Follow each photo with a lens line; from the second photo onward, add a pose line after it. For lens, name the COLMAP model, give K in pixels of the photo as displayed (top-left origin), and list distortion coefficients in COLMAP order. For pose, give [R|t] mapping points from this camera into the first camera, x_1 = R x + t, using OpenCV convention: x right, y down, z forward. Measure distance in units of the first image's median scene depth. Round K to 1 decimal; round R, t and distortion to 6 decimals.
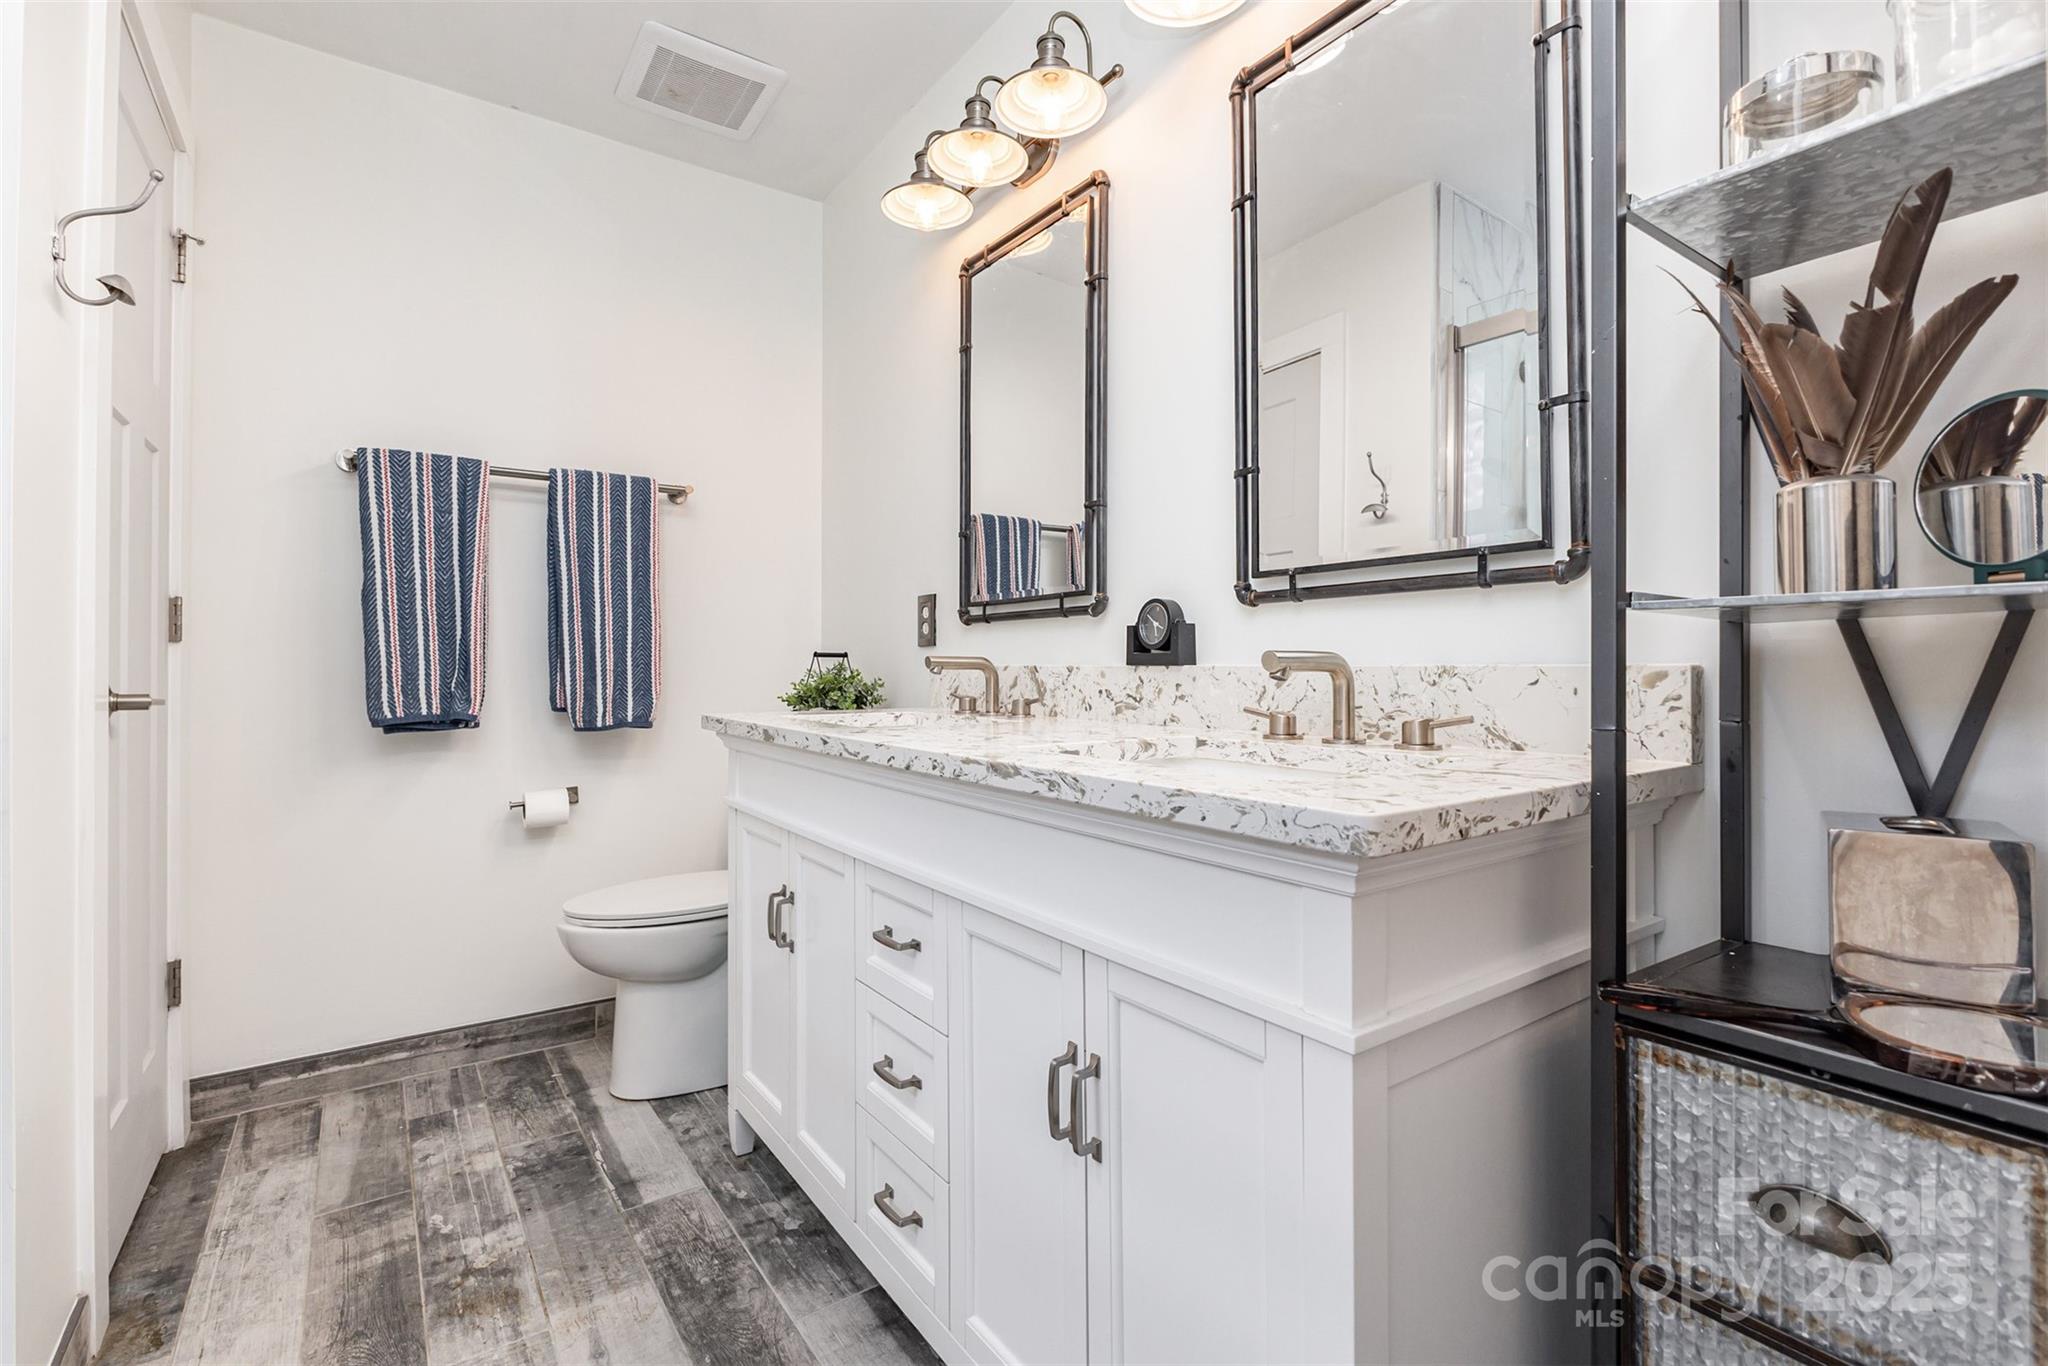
lens RADIAL K [[926.2, 0, 1025.3], [0, 926.2, 658.9], [0, 0, 1]] dist [-0.003022, -0.001515]
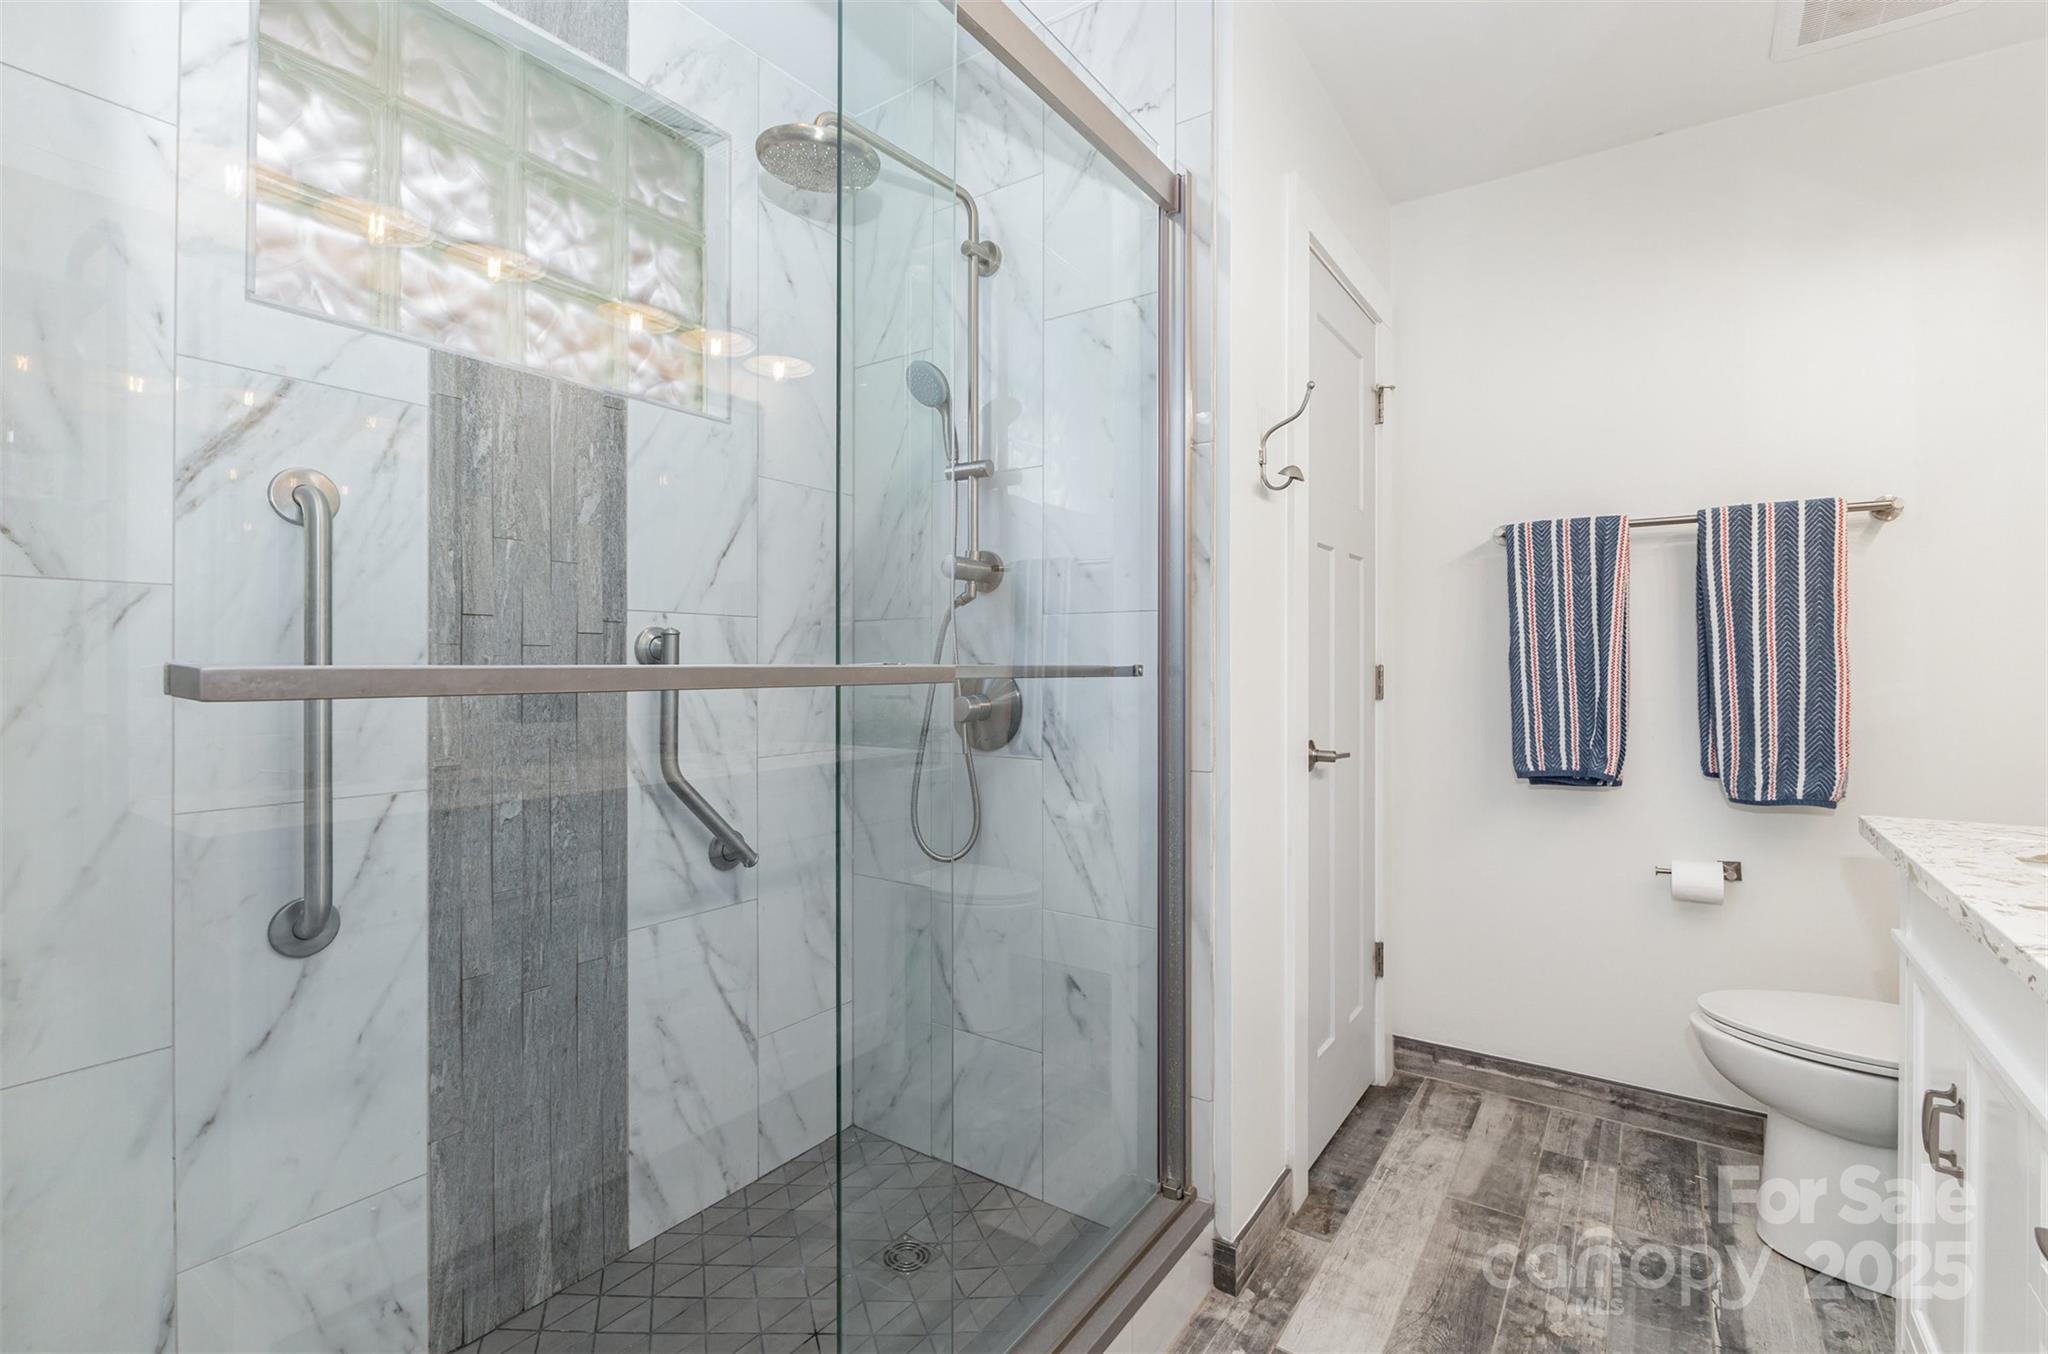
lens RADIAL K [[921.8, 0, 1033.5], [0, 921.8, 665.1], [0, 0, 1]] dist [-0.002944, -0.001571]
pose [[0.347475, 0.001269, -0.937688, 0.125818], [0.006392, 0.999973, 0.003722, -0.069722], [0.937668, -0.007287, 0.347457, 0.078740]]
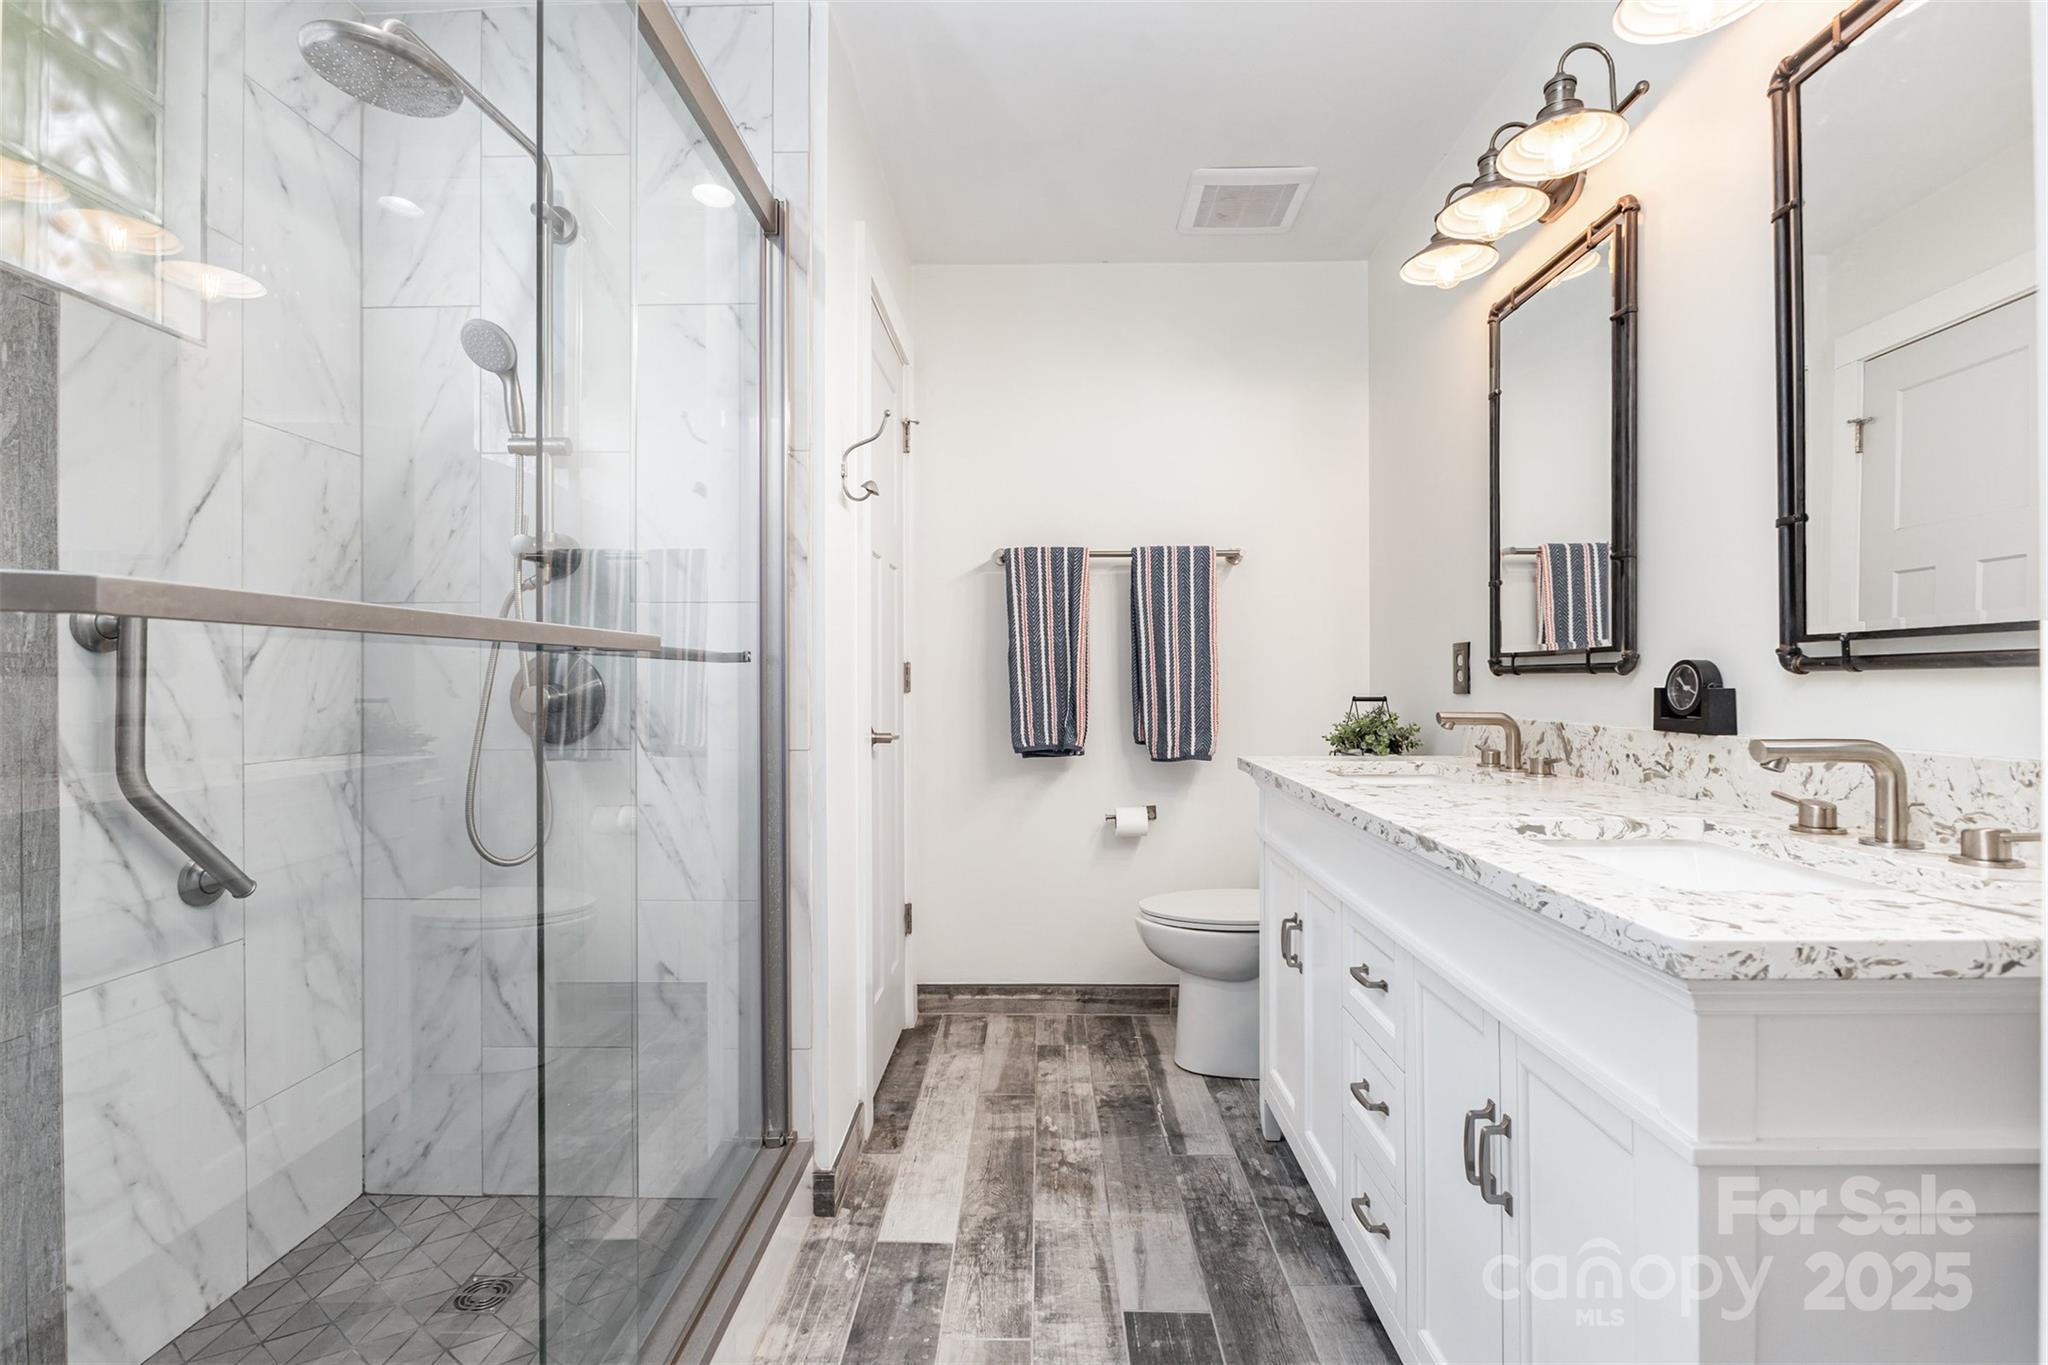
lens RADIAL K [[926.2, 0, 1029.8], [0, 926.2, 682.1], [0, 0, 1]] dist [-0.003022, -0.001515]
pose [[0.806328, -0.000163, -0.591468, 0.124219], [0.007020, 0.999932, 0.009295, -0.044229], [0.591427, -0.011647, 0.806275, -0.092918]]
